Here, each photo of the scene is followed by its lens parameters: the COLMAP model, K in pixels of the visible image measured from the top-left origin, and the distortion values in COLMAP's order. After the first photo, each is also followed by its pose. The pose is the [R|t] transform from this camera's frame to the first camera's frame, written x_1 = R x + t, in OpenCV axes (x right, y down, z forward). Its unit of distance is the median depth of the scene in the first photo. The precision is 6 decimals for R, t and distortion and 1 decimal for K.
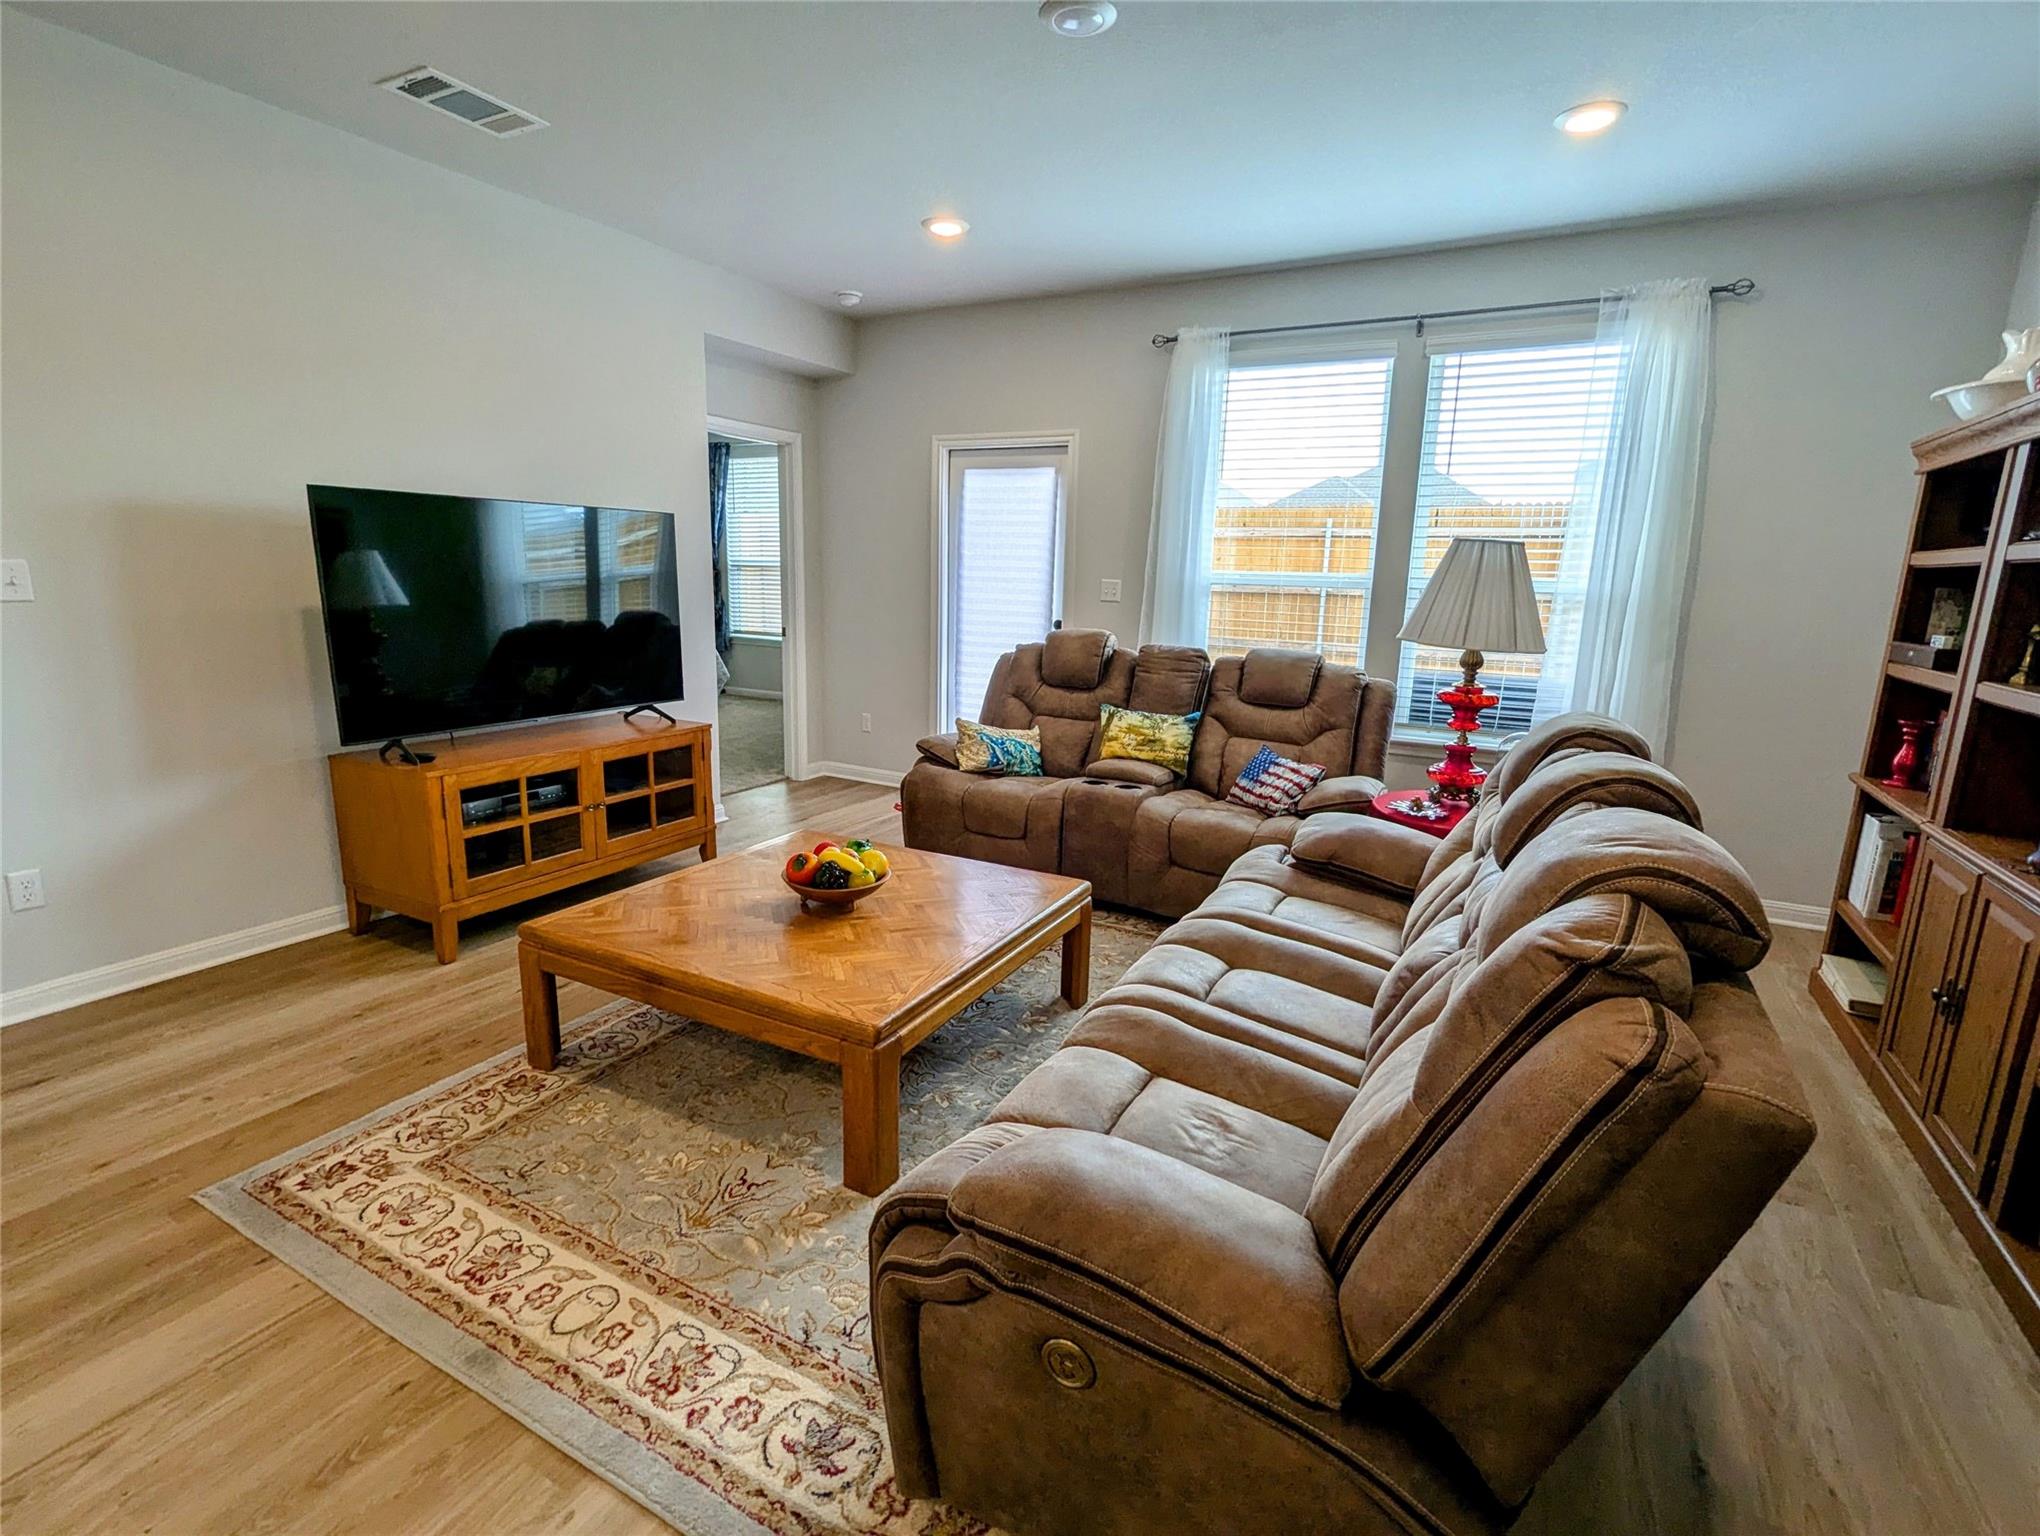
lens RADIAL K [[969.8, 0, 1013.7], [0, 969.8, 763.6], [0, 0, 1]] dist [-0.000630, 0.000777]
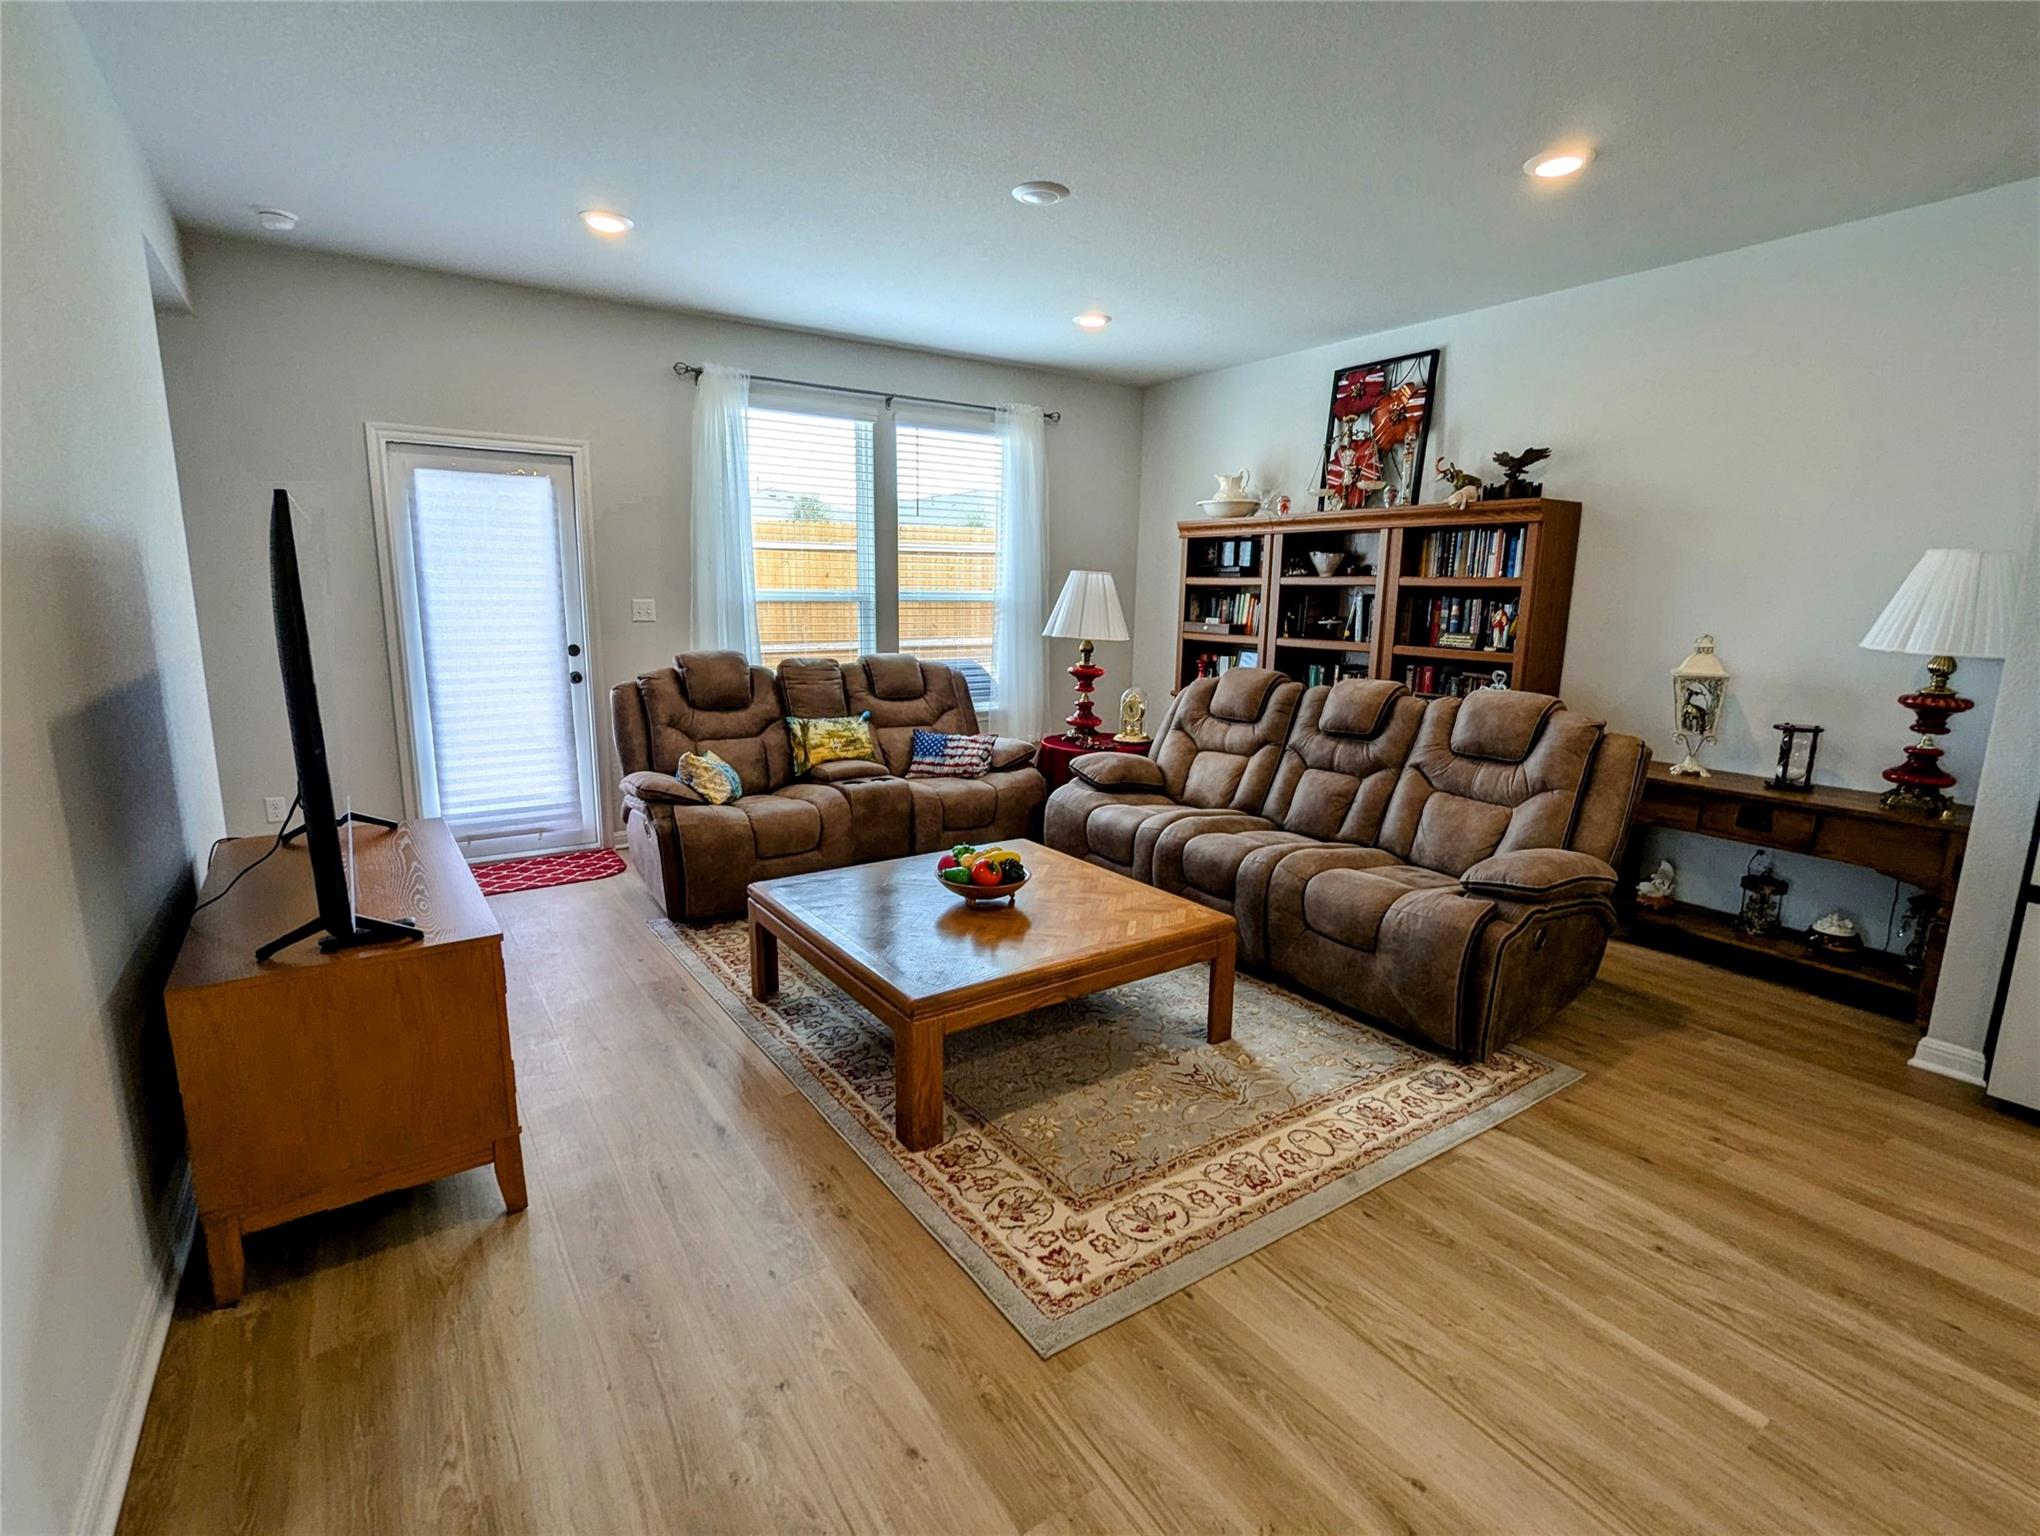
lens RADIAL K [[969.8, 0, 1008.7], [0, 969.8, 765.2], [0, 0, 1]] dist [-0.000630, 0.000777]
pose [[0.466516, -0.180857, 0.865825, -0.777076], [0.171805, 0.978758, 0.111876, -0.092518], [-0.867667, 0.096561, 0.487679, 0.280144]]
